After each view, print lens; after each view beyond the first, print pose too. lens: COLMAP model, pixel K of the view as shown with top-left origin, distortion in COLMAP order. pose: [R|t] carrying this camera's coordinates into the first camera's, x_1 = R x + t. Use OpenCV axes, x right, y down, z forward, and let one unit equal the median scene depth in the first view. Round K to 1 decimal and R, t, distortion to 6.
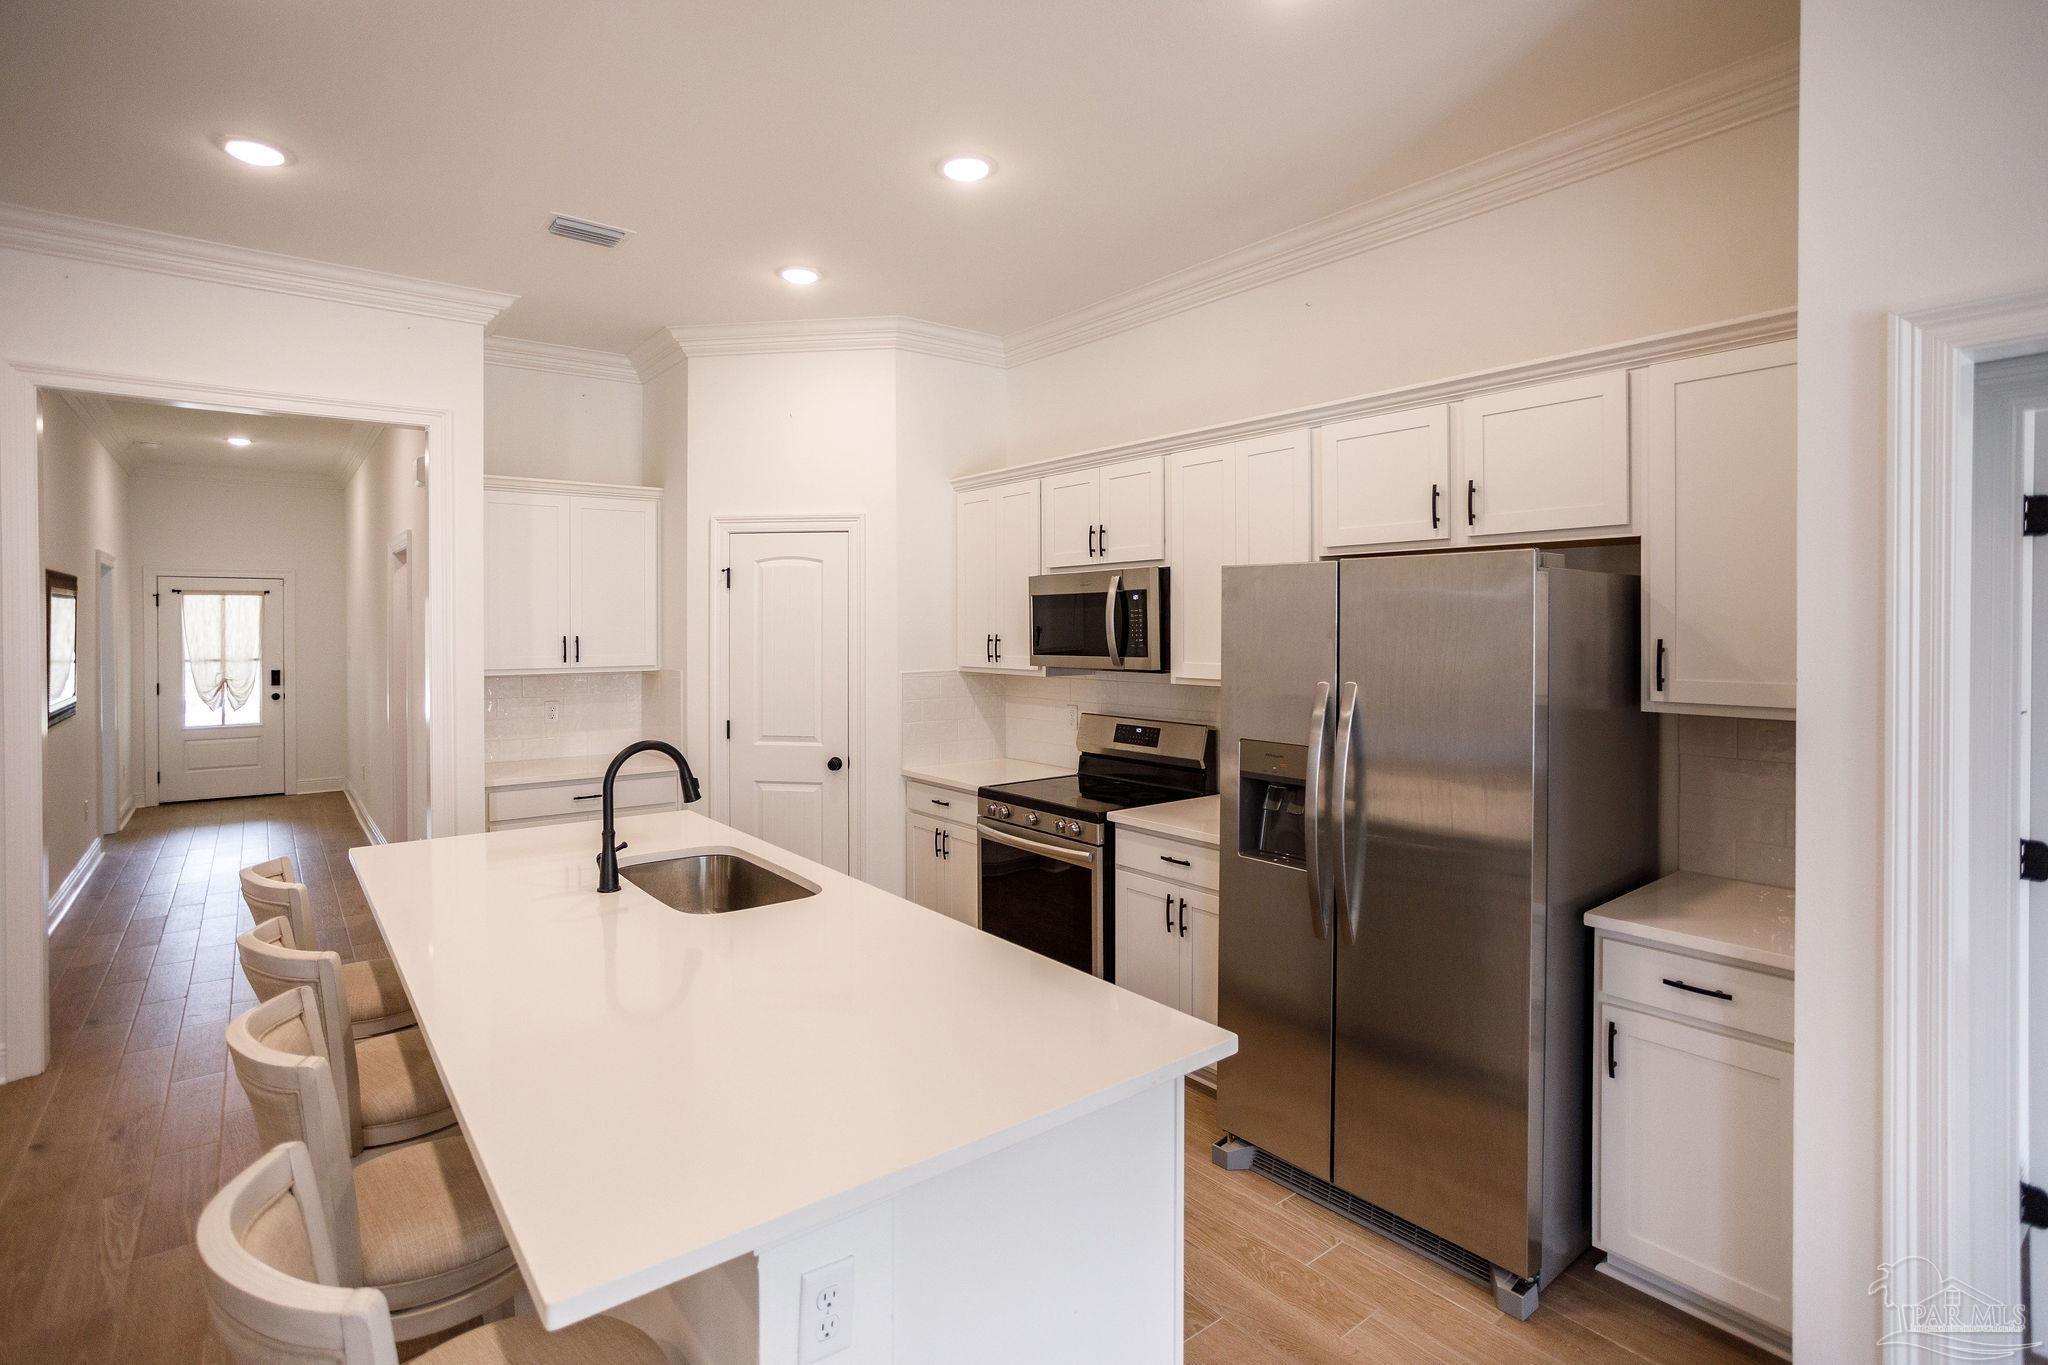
lens RADIAL K [[994.5, 0, 1029.1], [0, 994.5, 629.3], [0, 0, 1]] dist [-0.039603, 0.016063]
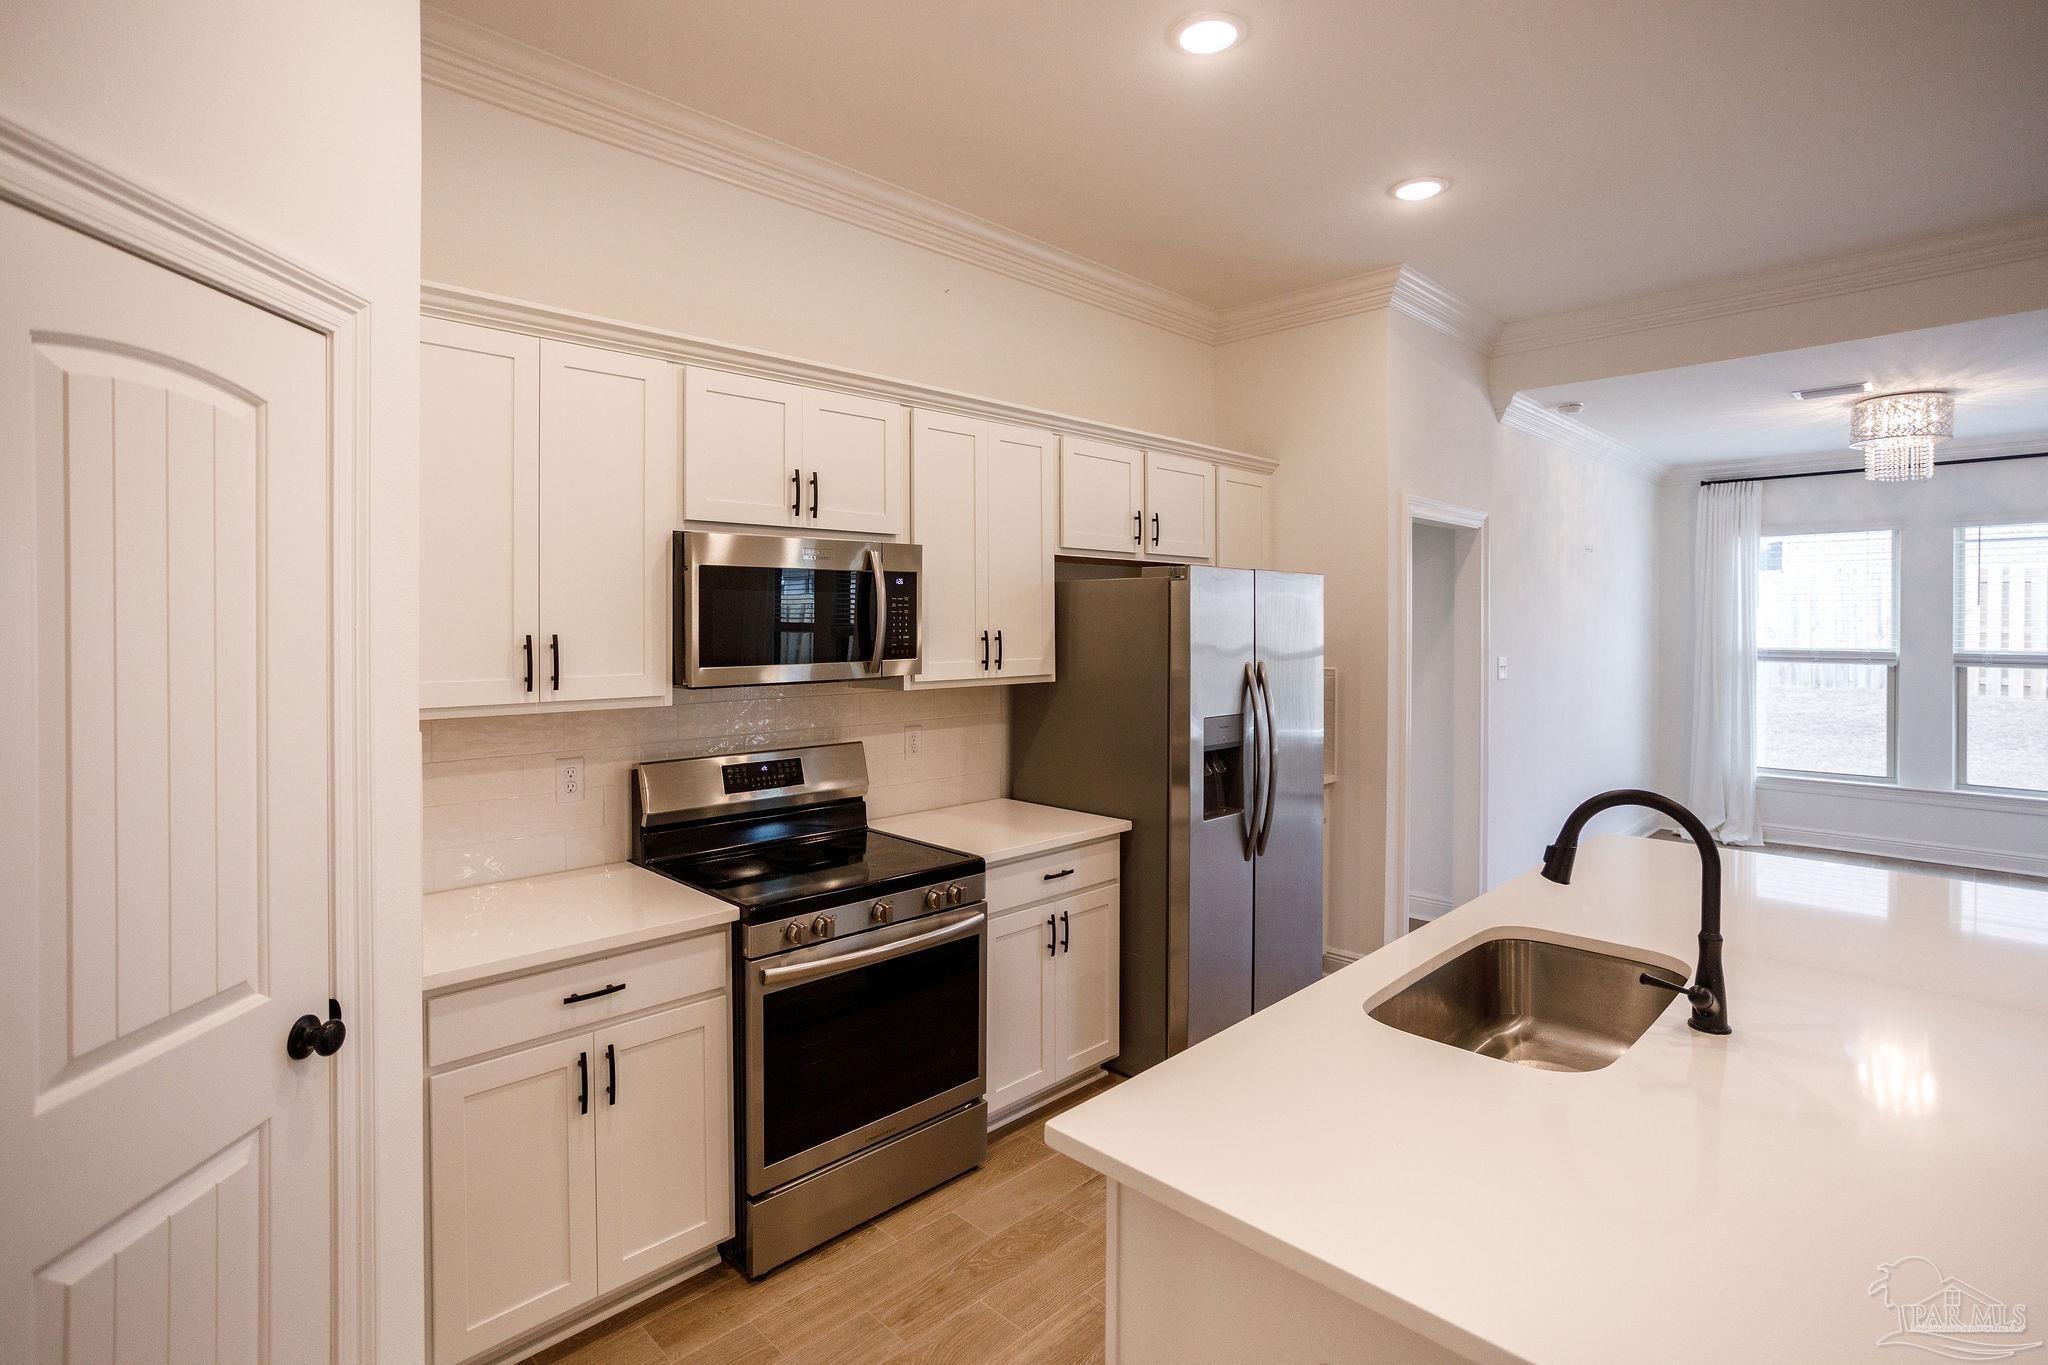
lens RADIAL K [[994.5, 0, 980.0], [0, 994.5, 638.2], [0, 0, 1]] dist [-0.039603, 0.016063]
pose [[-0.088156, -0.010760, 0.996049, -0.609773], [0.007732, 0.999904, 0.011486, 0.002889], [-0.996077, 0.008714, -0.088064, 0.925647]]
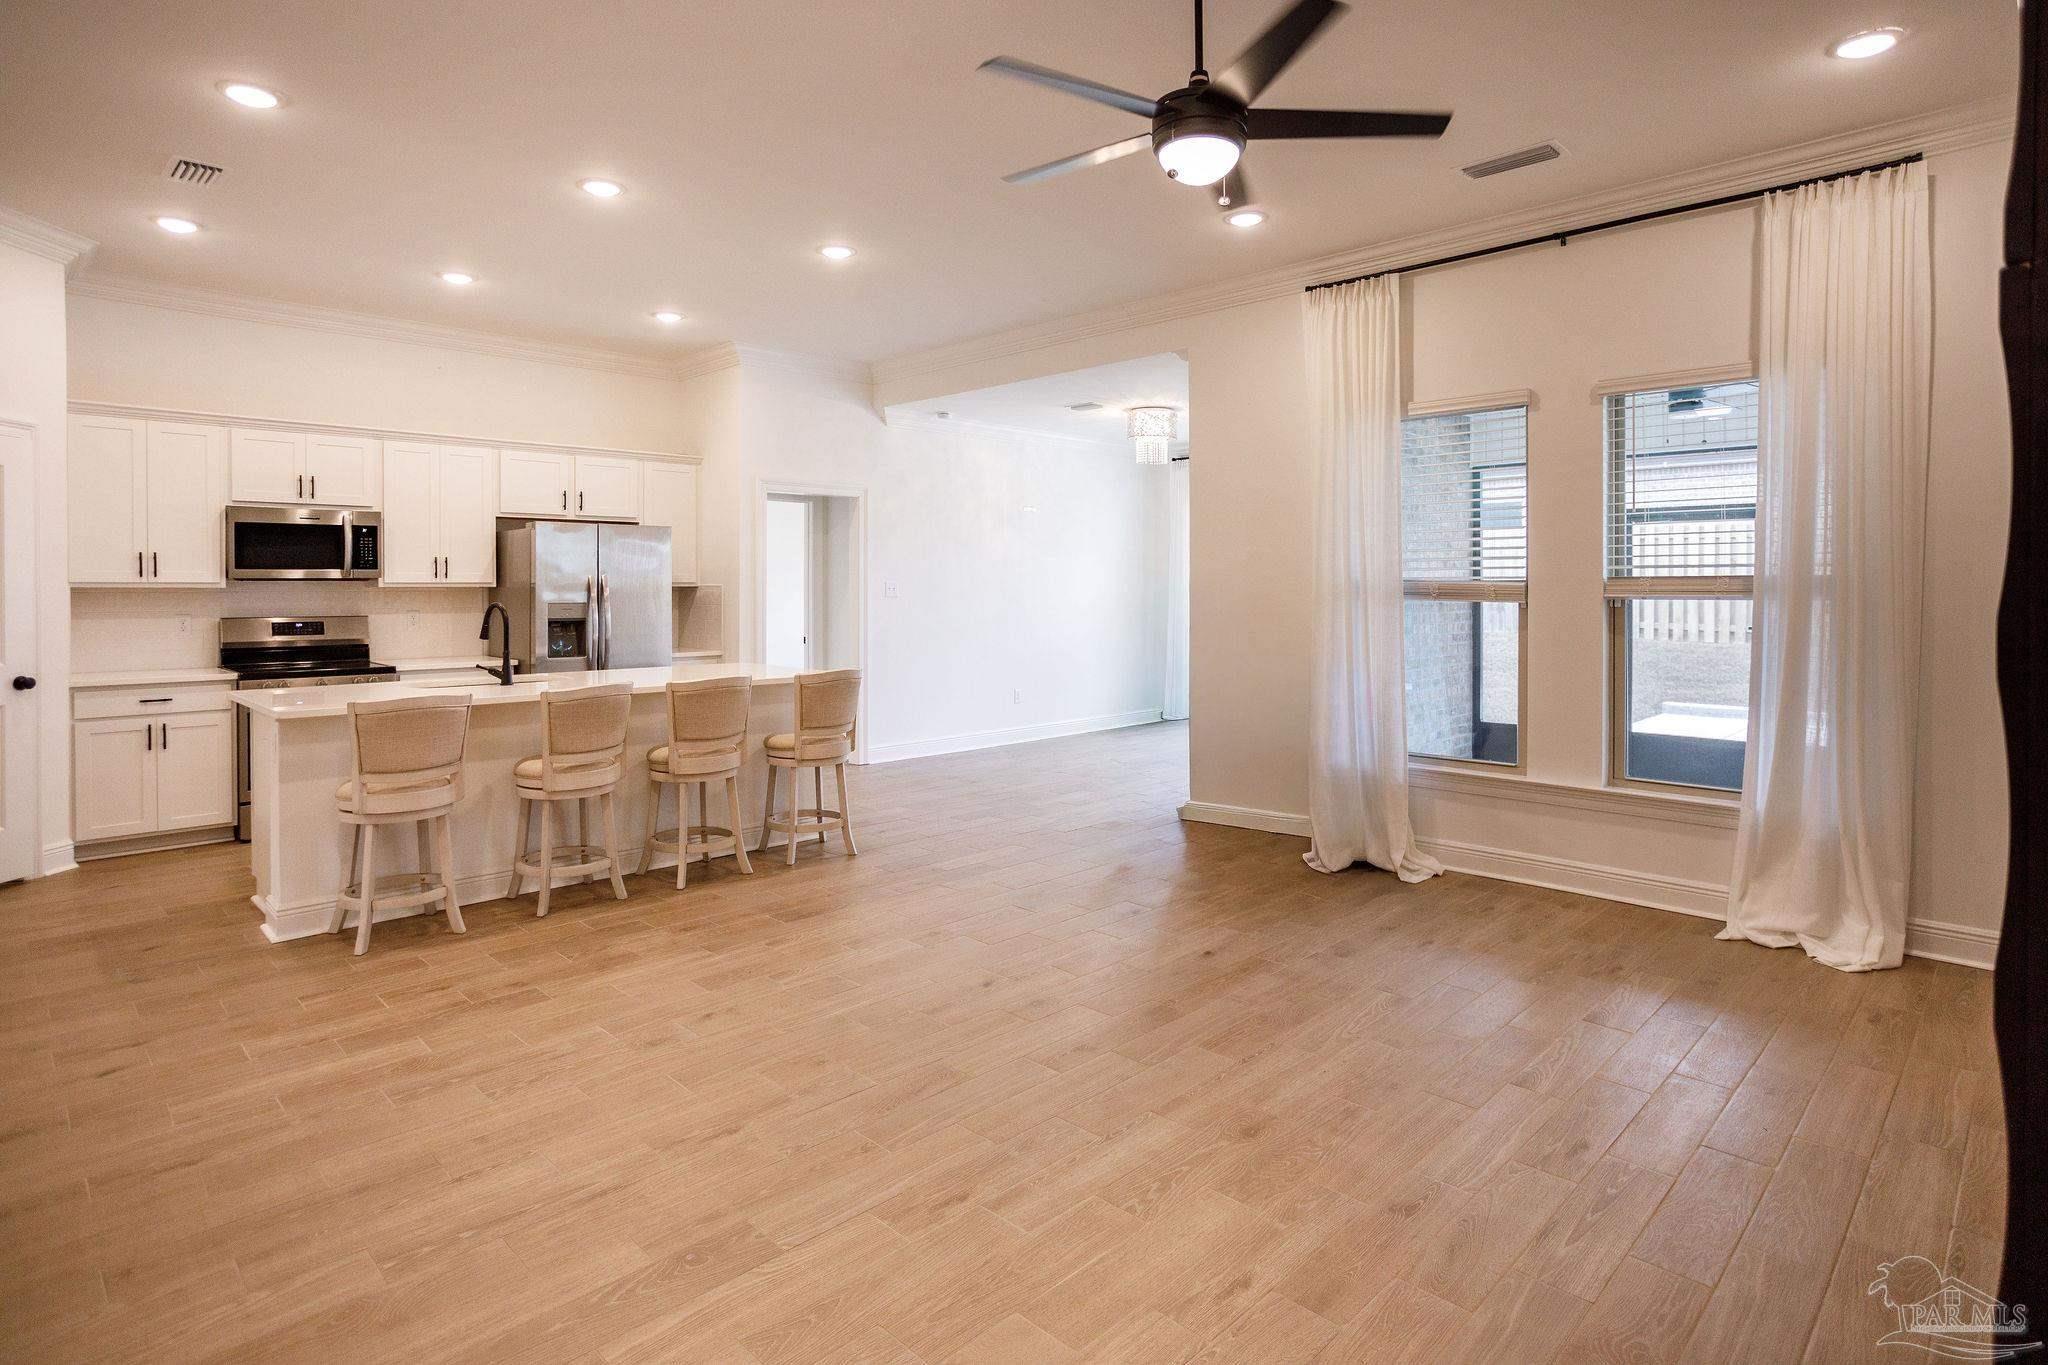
lens RADIAL K [[1062.2, 0, 990.8], [0, 1062.2, 593.4], [0, 0, 1]] dist [-0.023638, 0.007362]
pose [[-0.103833, -0.009789, 0.994547, -1.478987], [0.004876, 0.999935, 0.010351, 0.048648], [-0.994583, 0.005924, -0.103778, 0.194610]]
